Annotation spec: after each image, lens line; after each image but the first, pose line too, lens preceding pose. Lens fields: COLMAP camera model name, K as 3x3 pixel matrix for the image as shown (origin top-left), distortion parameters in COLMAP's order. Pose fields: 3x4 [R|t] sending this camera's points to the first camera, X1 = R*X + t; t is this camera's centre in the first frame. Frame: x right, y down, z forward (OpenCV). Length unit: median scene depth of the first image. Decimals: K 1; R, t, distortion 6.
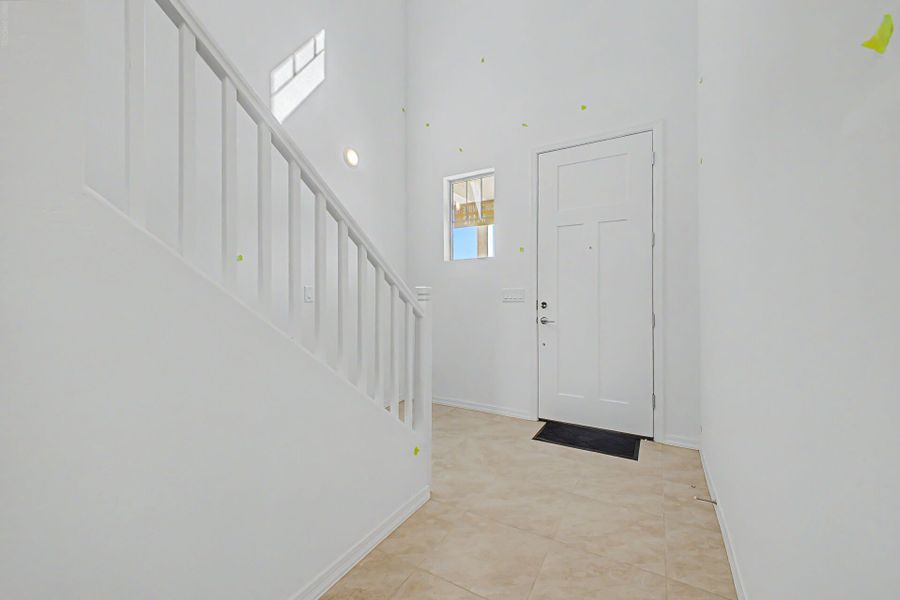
lens RADIAL K [[360.9, 0, 448.4], [0, 360.9, 296.0], [0, 0, 1]] dist [0.000706, -0.000014]
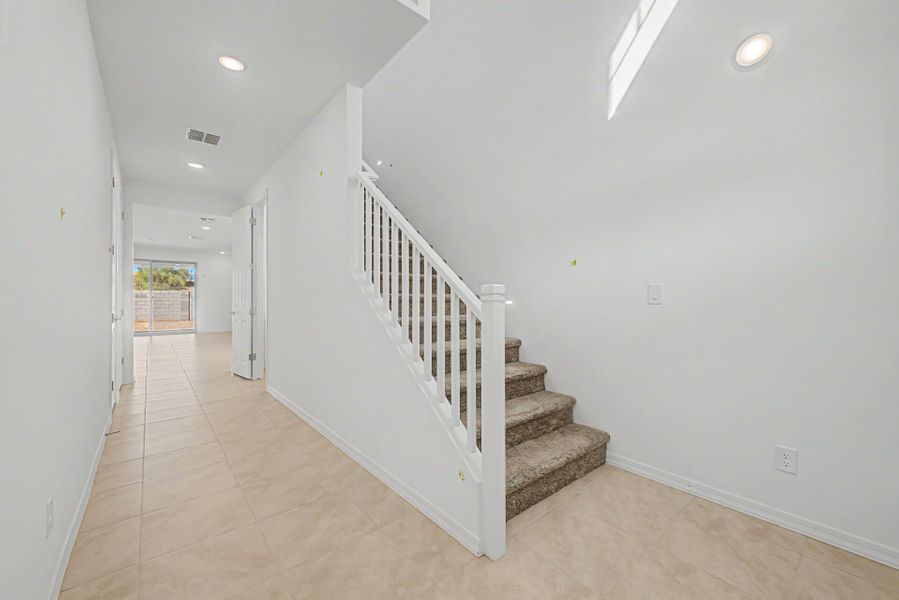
lens RADIAL K [[360.5, 0, 448.0], [0, 360.5, 296.9], [0, 0, 1]] dist [0.000706, -0.000014]
pose [[-0.335145, 0.008828, -0.942125, 0.746167], [-0.003997, 0.999934, 0.010792, -0.009144], [0.942158, 0.007383, -0.335087, 1.276077]]
